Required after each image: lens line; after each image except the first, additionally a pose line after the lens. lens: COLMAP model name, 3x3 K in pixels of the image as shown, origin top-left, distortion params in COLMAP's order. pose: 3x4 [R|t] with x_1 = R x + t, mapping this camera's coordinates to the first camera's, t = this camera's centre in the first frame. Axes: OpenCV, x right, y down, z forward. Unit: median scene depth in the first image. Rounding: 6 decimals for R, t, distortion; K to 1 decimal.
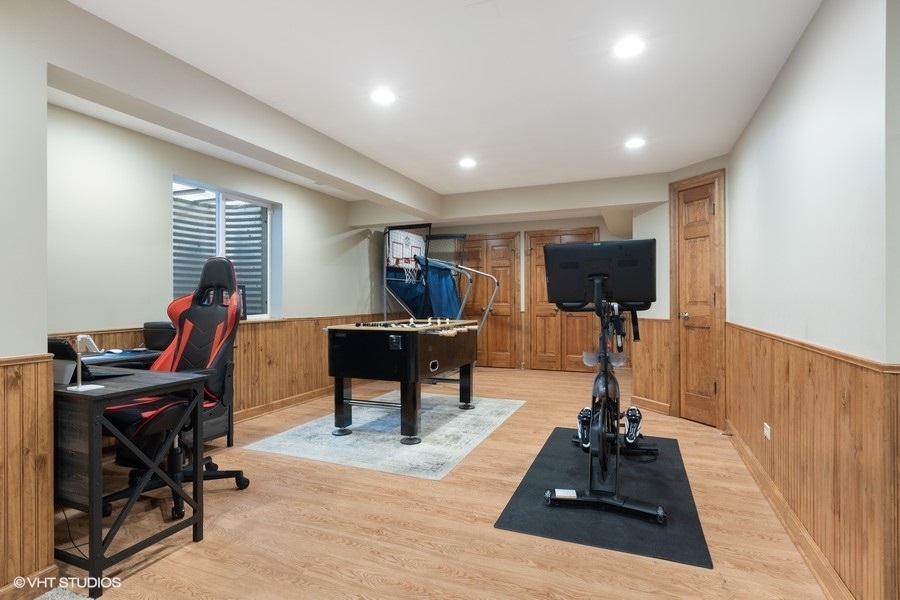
lens RADIAL K [[458.4, 0, 450.0], [0, 458.4, 300.0], [0, 0, 1]] dist [-0.000978, -0.000089]
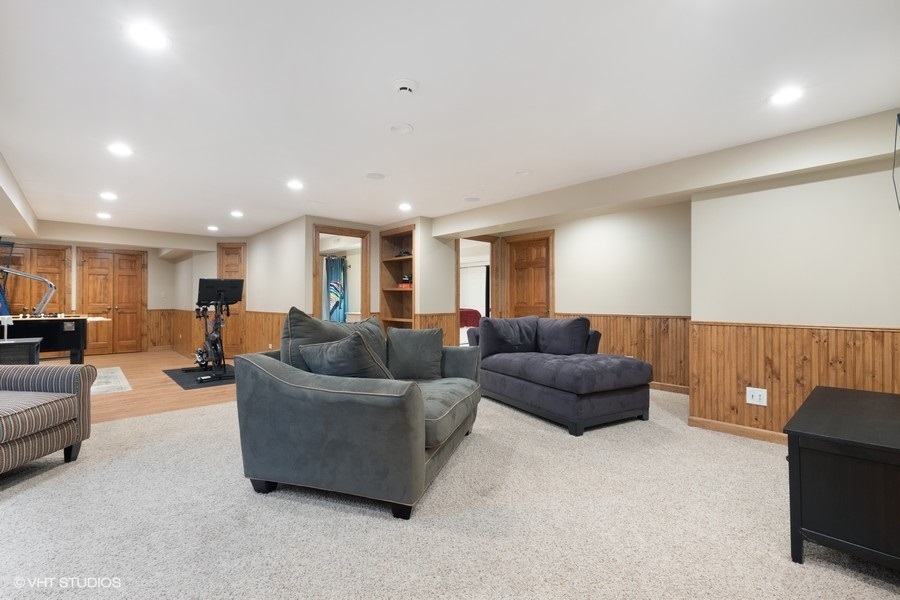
lens RADIAL K [[399.6, 0, 448.7], [0, 399.6, 298.3], [0, 0, 1]] dist [0.001008, -0.000542]
pose [[0.423817, 0.009674, 0.905696, -0.666204], [-0.000443, 0.999945, -0.010474, 0.005974], [-0.905748, 0.004038, 0.423798, -0.649176]]
